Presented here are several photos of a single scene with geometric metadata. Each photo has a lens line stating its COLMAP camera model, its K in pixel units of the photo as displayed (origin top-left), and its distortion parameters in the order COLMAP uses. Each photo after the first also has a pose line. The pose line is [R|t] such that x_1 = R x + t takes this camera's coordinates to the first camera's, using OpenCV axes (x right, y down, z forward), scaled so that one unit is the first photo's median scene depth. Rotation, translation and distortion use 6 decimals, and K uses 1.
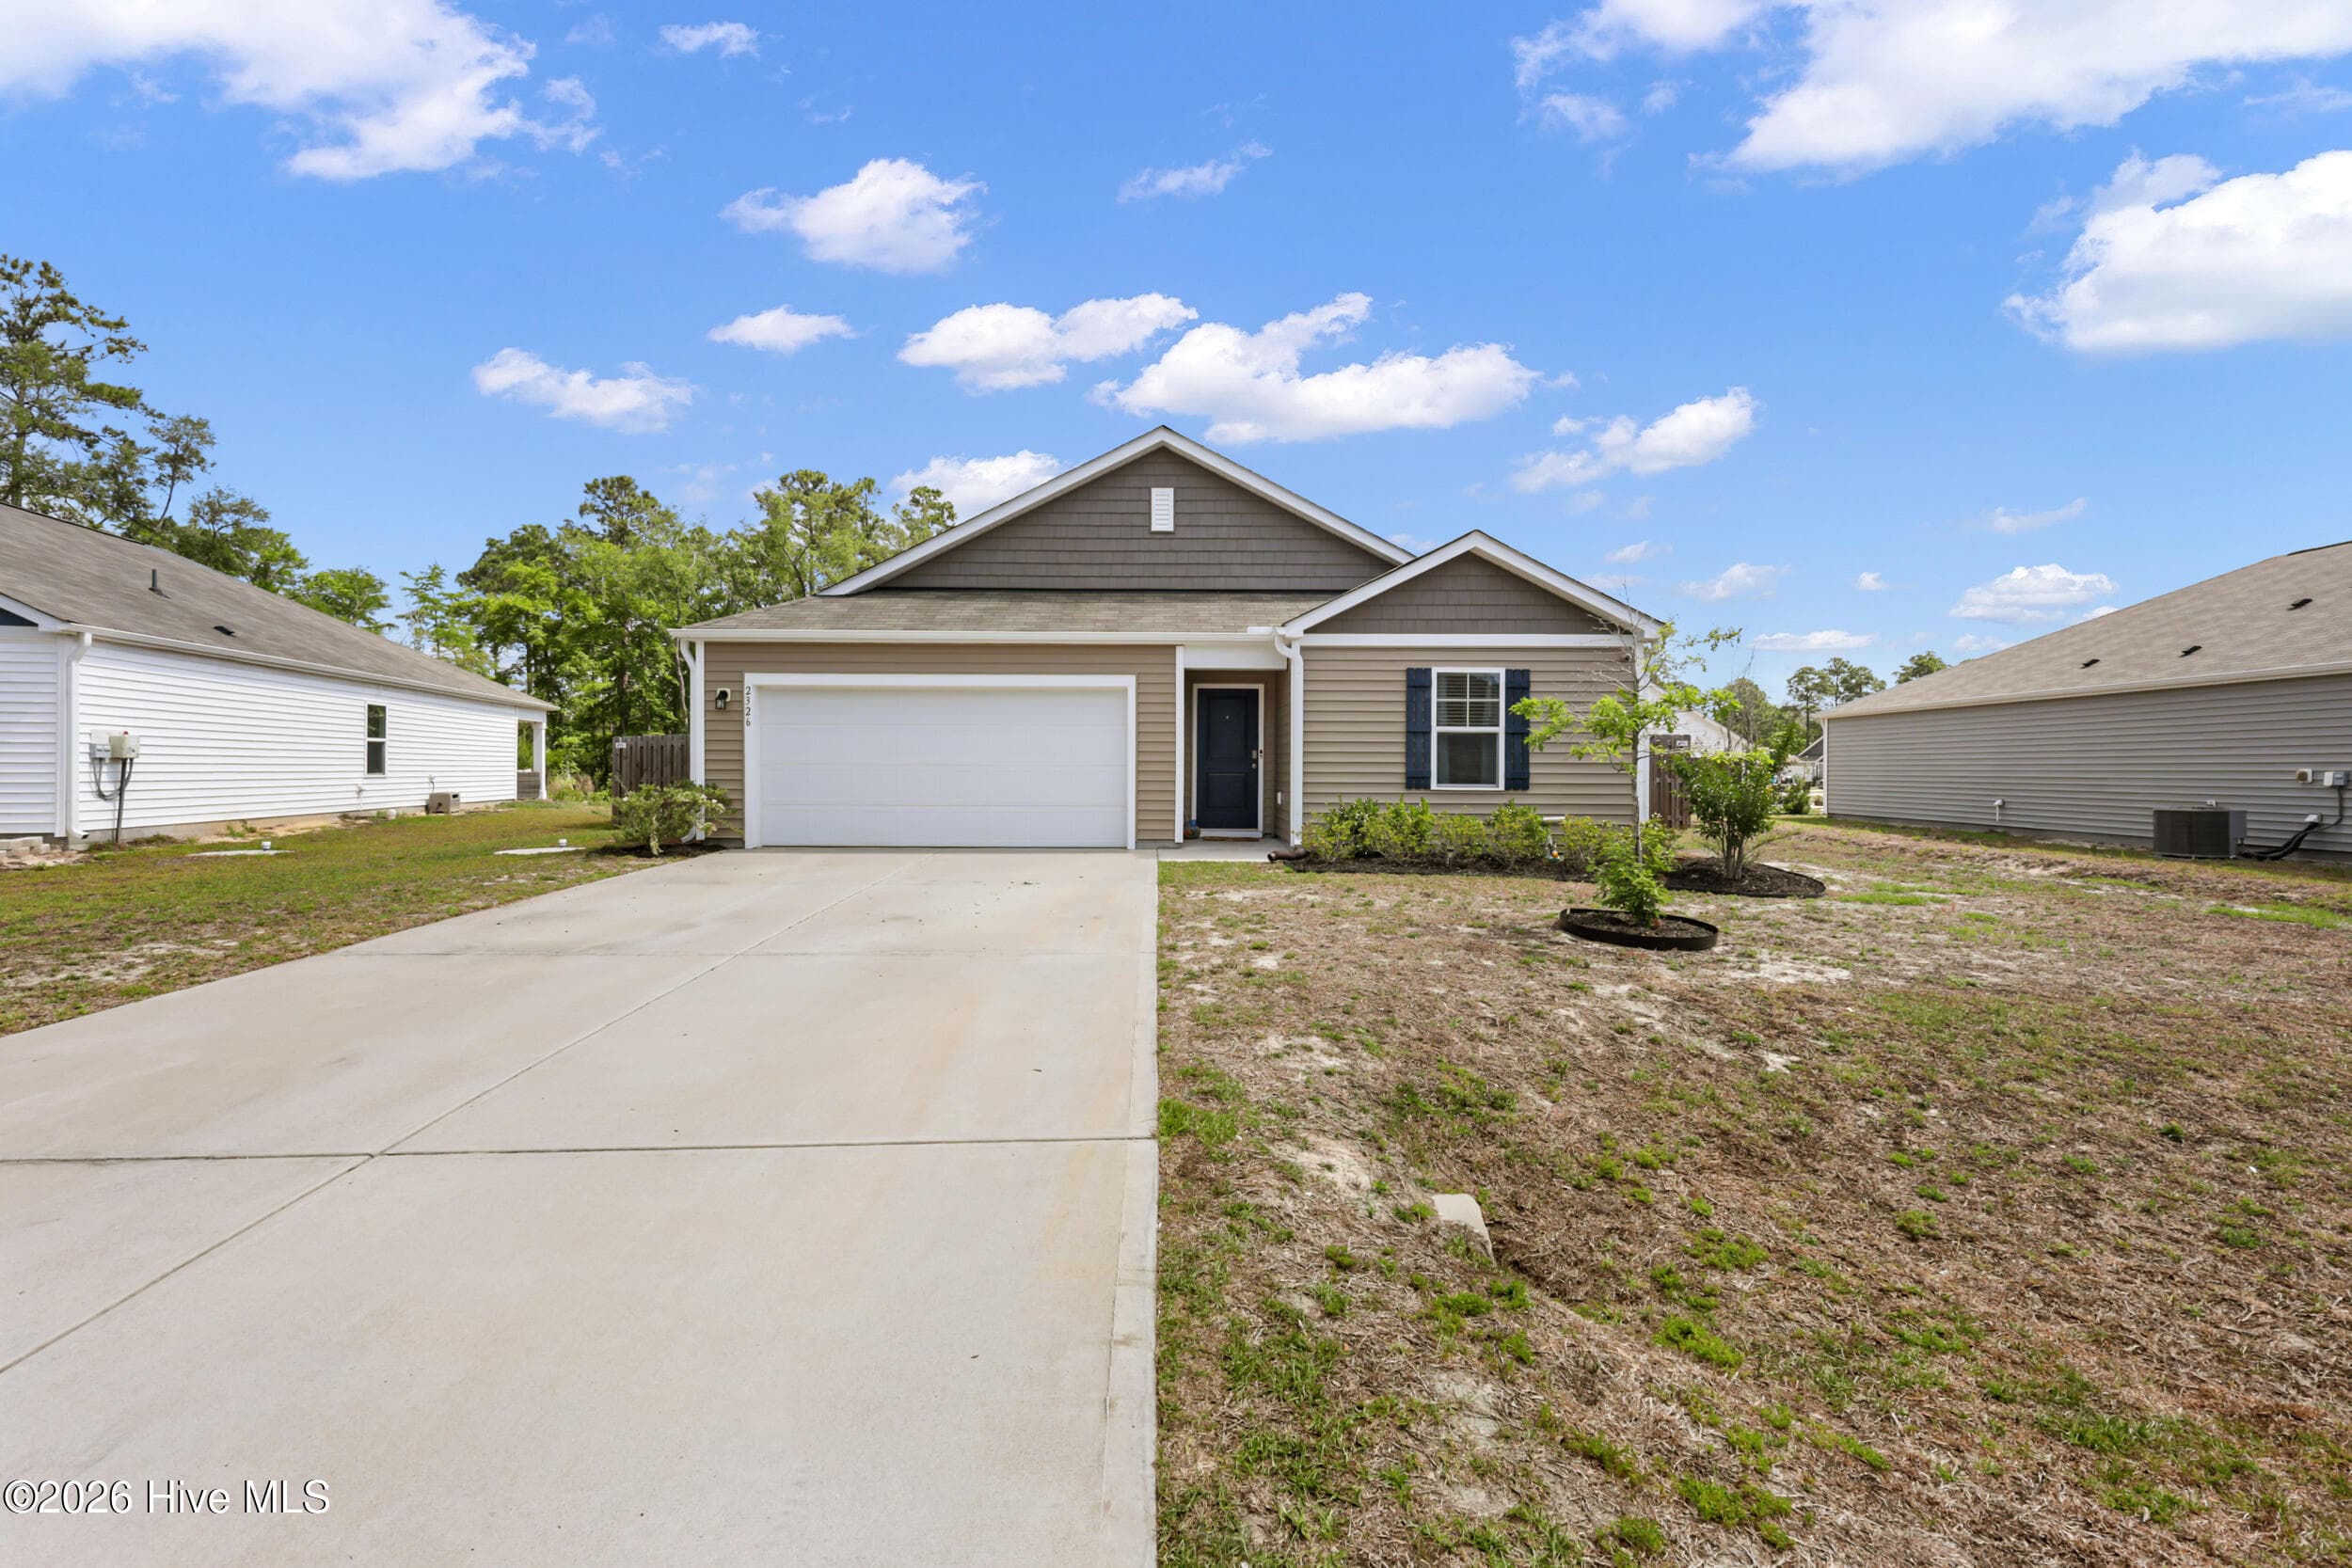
lens RADIAL K [[1032.7, 0, 1173.7], [0, 1032.7, 774.3], [0, 0, 1]] dist [0.000408, 0.000006]
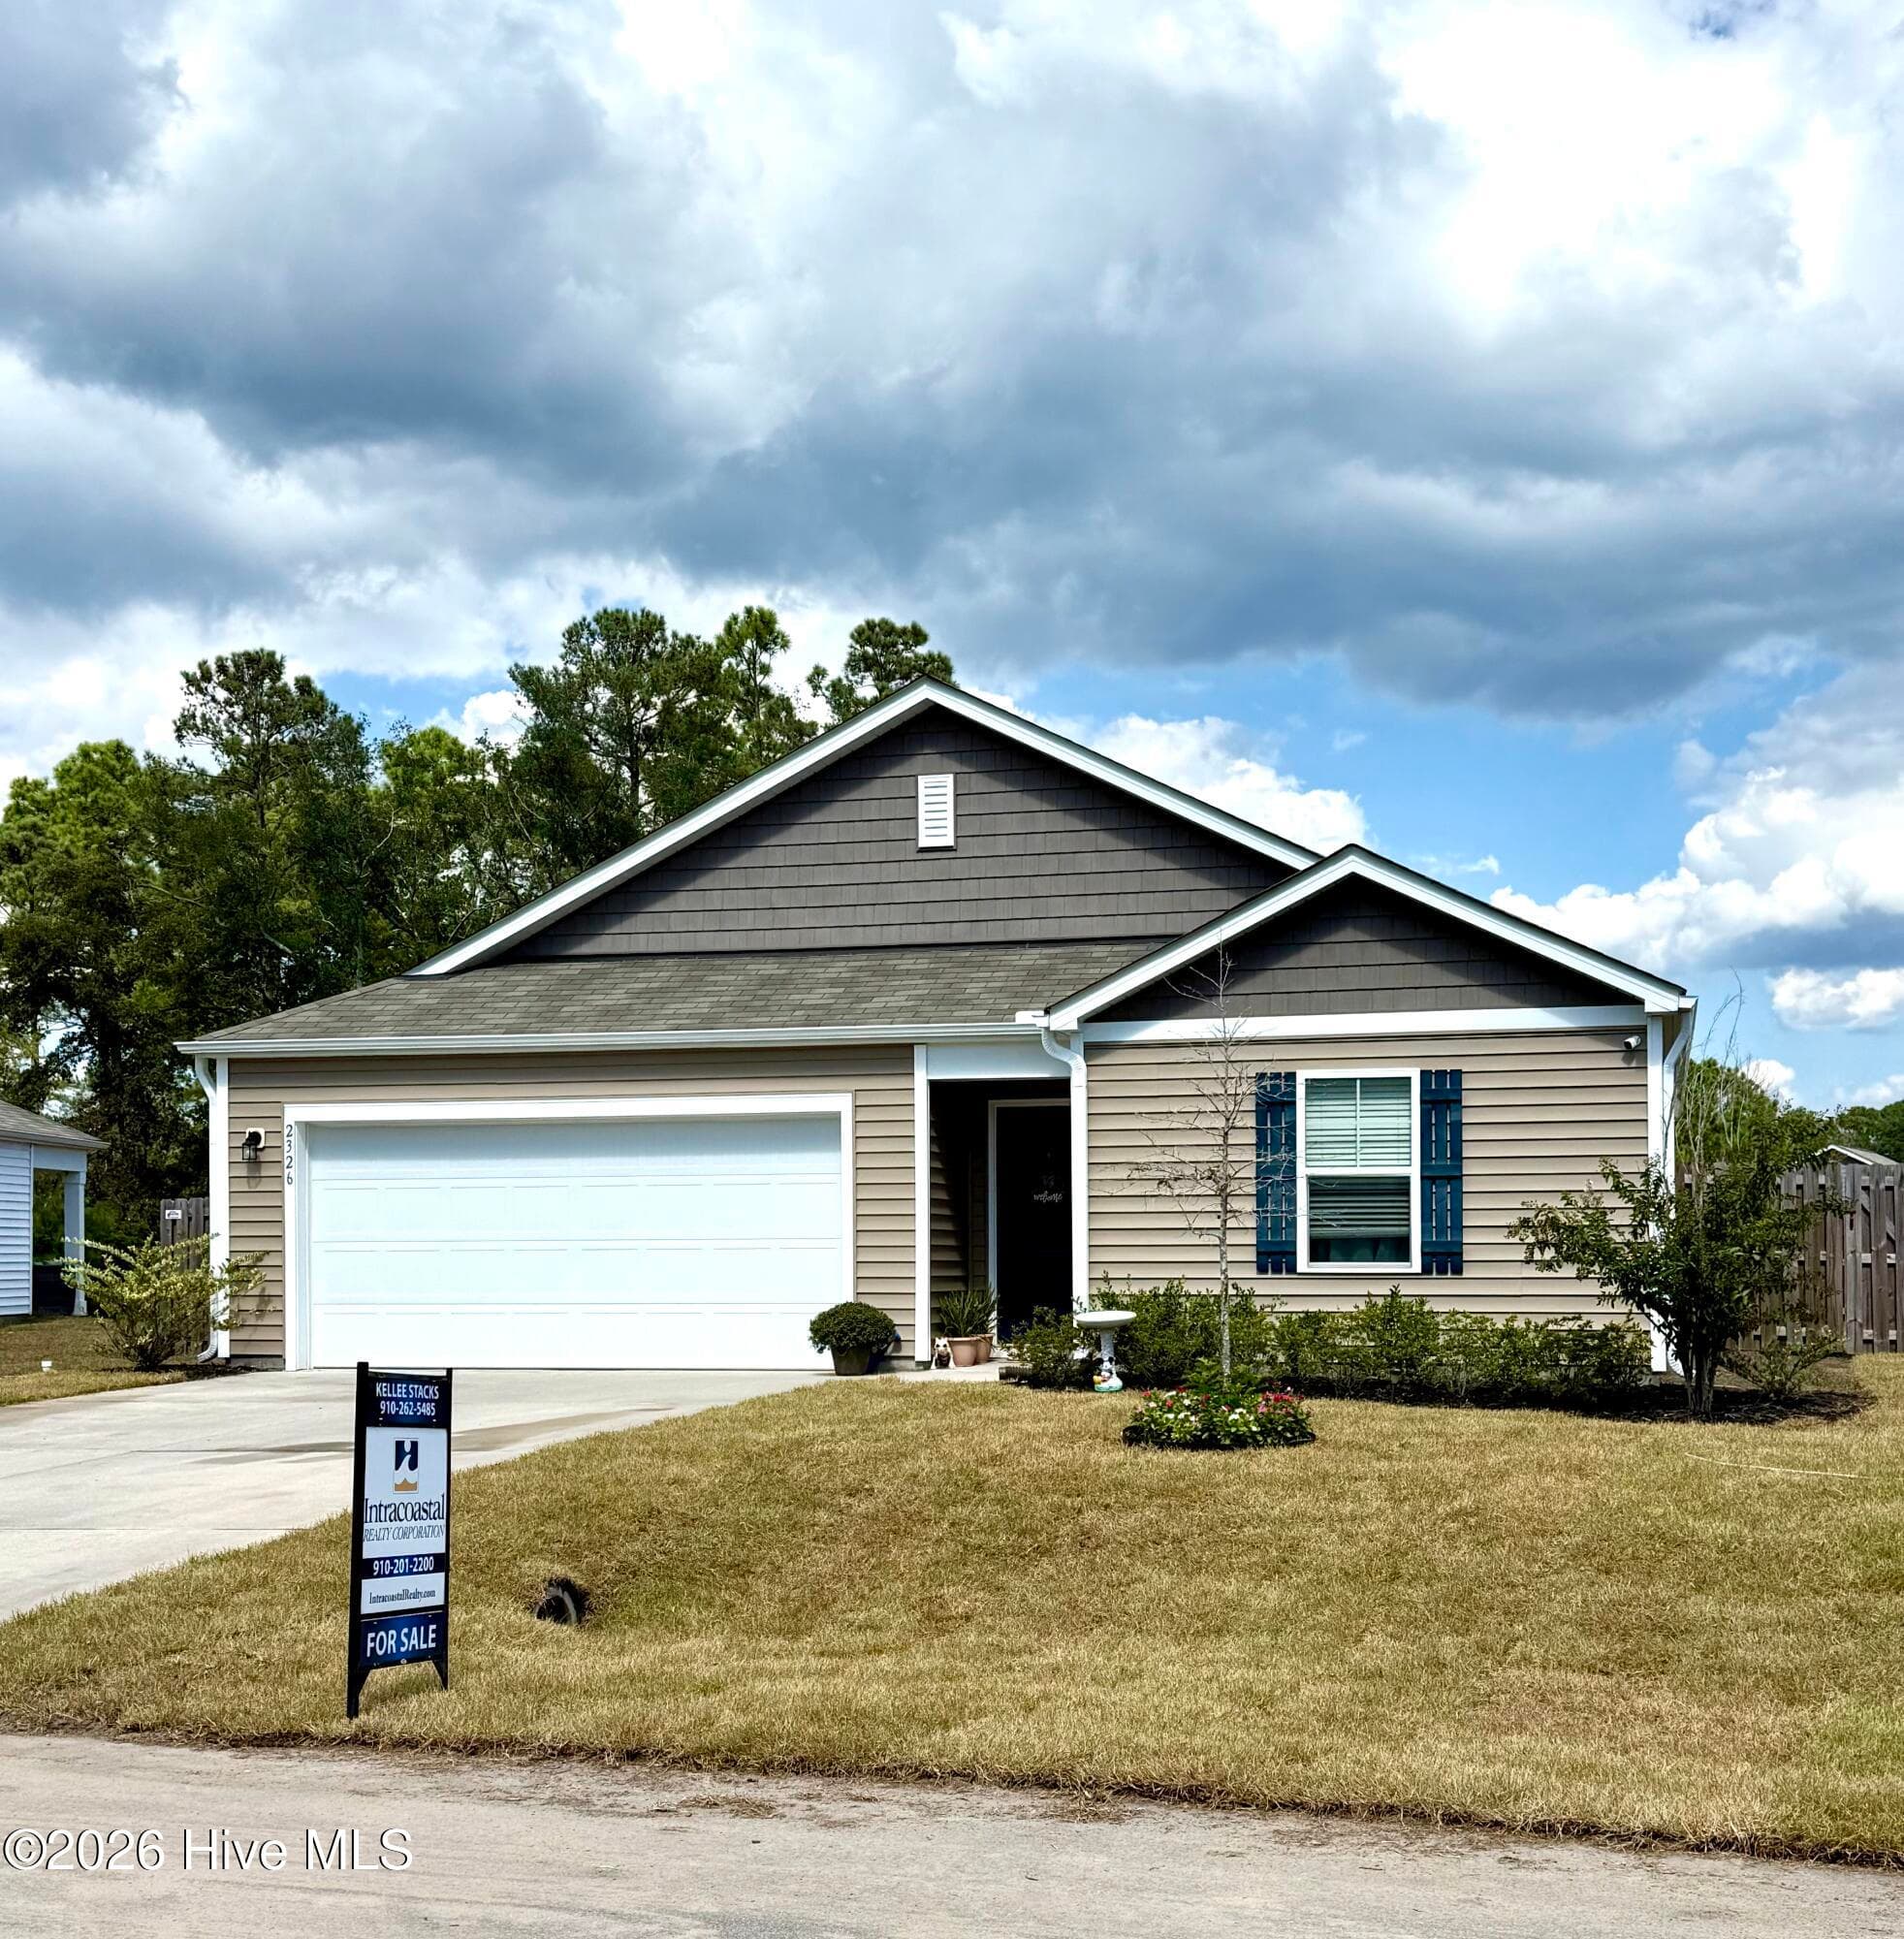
lens RADIAL K [[2714.7, 0, 951.1], [0, 2714.7, 1219.1], [0, 0, 1]] dist [0.119632, -0.036525]
pose [[0.964050, -0.012892, -0.265408, 0.457064], [0.007817, 0.999766, -0.020168, 0.013868], [0.265606, 0.017368, 0.963925, -0.569861]]
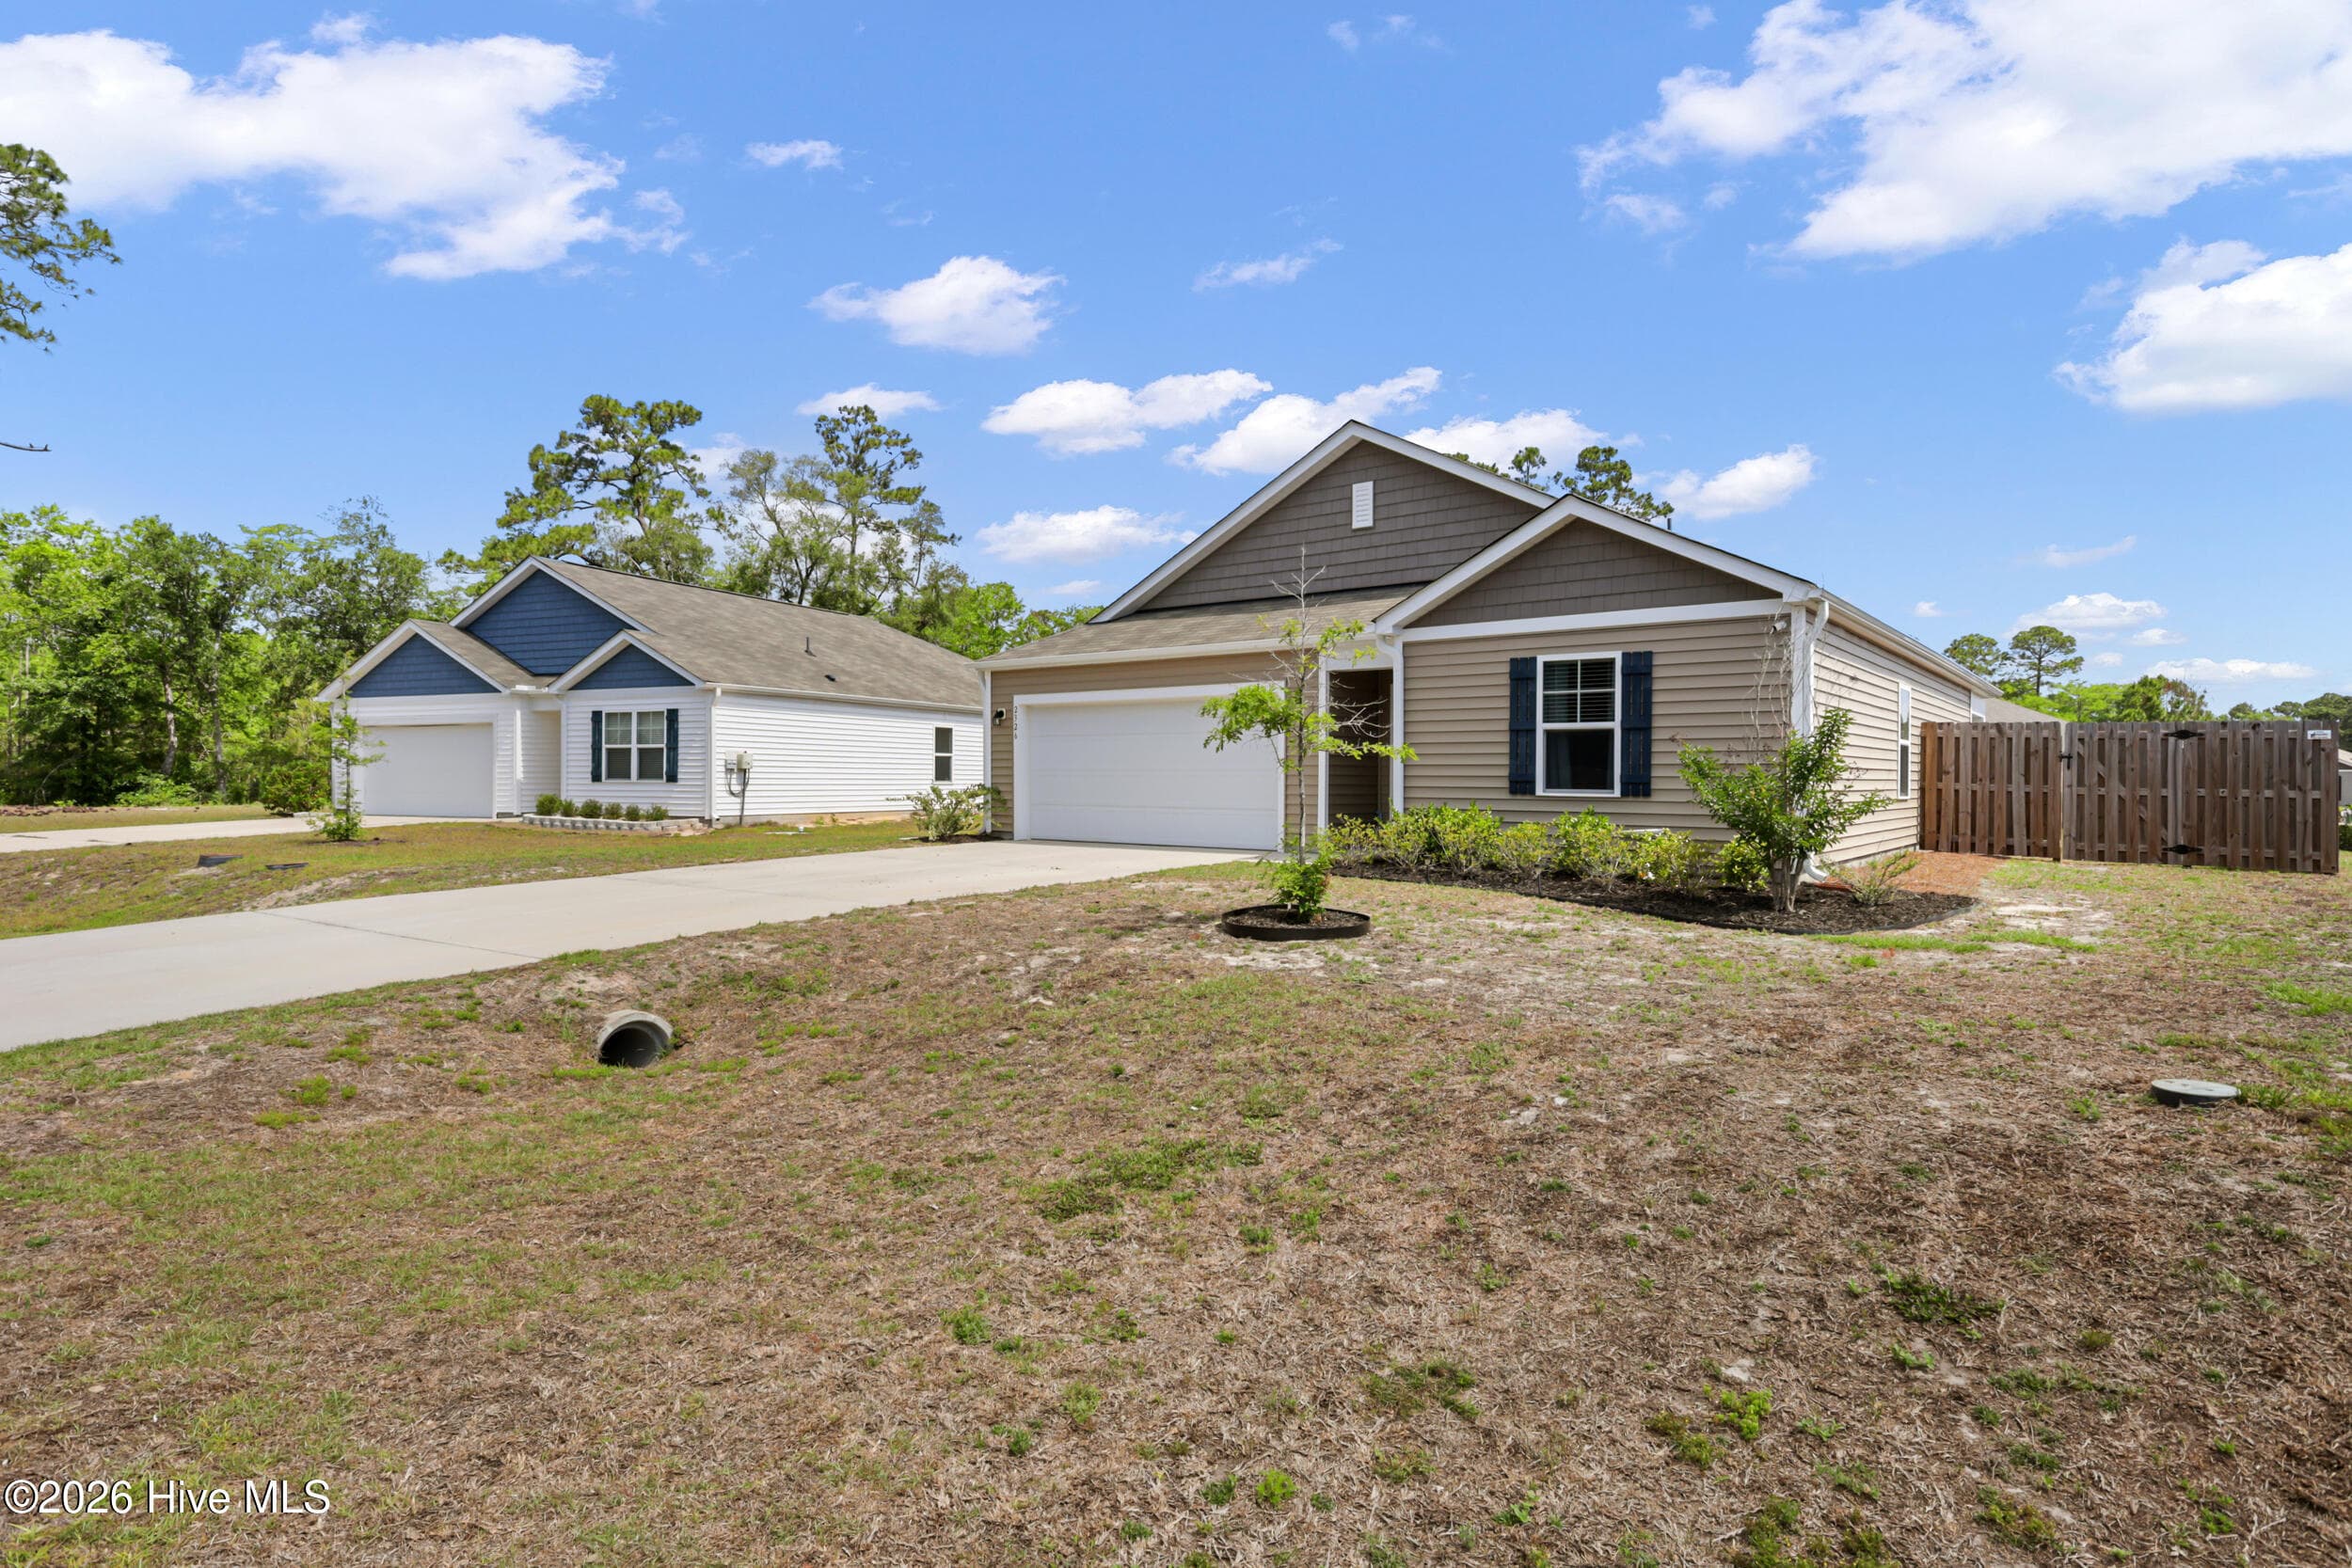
lens RADIAL K [[1244.6, 0, 1176.0], [0, 1244.6, 784.0], [0, 0, 1]] dist [0.000132, 0.000408]
pose [[0.774069, 0.002409, -0.633097, 0.652232], [-0.005749, 0.999978, -0.003225, 0.009912], [0.633075, 0.006136, 0.774066, -0.010504]]
